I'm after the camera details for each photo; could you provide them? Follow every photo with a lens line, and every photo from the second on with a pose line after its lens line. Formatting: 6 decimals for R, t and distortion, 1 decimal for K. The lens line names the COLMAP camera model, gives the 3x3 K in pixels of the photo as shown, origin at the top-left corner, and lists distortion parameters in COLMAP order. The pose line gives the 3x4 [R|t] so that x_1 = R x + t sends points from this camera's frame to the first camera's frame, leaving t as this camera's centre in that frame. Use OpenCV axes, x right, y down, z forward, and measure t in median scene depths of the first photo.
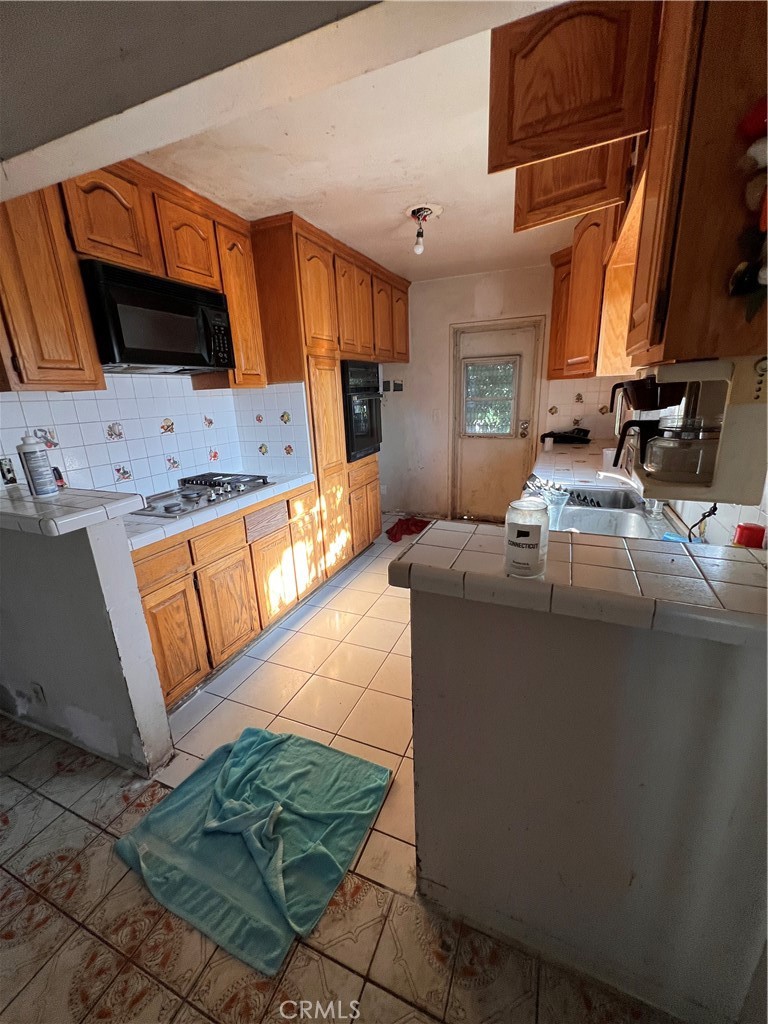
lens RADIAL K [[411.6, 0, 385.2], [0, 411.6, 510.5], [0, 0, 1]] dist [0.000252, 0.000085]
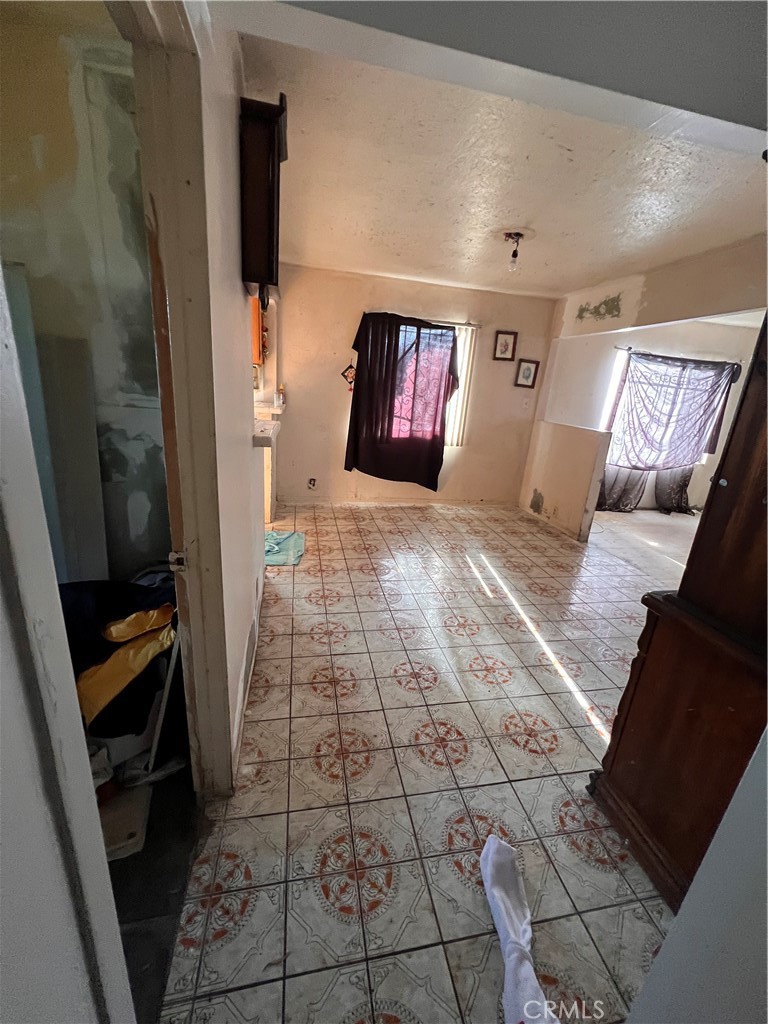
lens RADIAL K [[411.6, 0, 384.6], [0, 411.6, 510.1], [0, 0, 1]] dist [0.000252, 0.000085]
pose [[-0.559140, -0.259596, 0.787384, -1.924963], [0.176323, 0.890754, 0.418888, -0.241033], [-0.810107, 0.373051, -0.452283, 1.107042]]
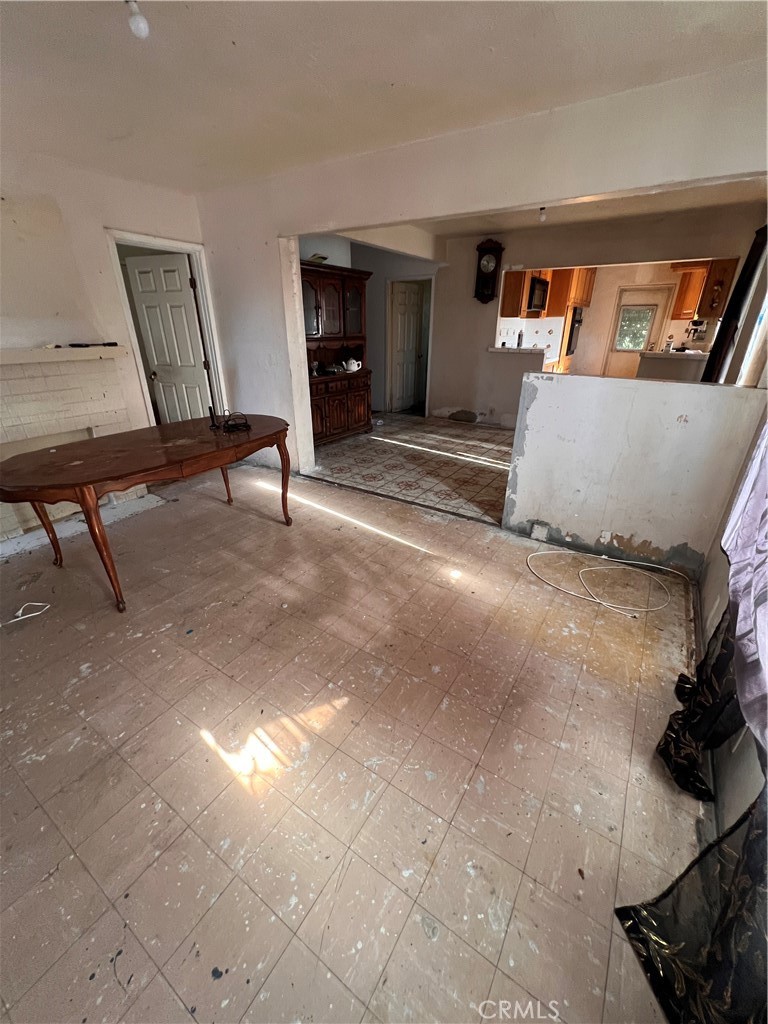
lens RADIAL K [[411.6, 0, 385.2], [0, 411.6, 511.9], [0, 0, 1]] dist [0.000252, 0.000085]
pose [[0.982247, 0.111019, -0.151213, -1.038182], [-0.088123, 0.984673, 0.150508, 0.776682], [0.165604, -0.134511, 0.976976, -2.406987]]
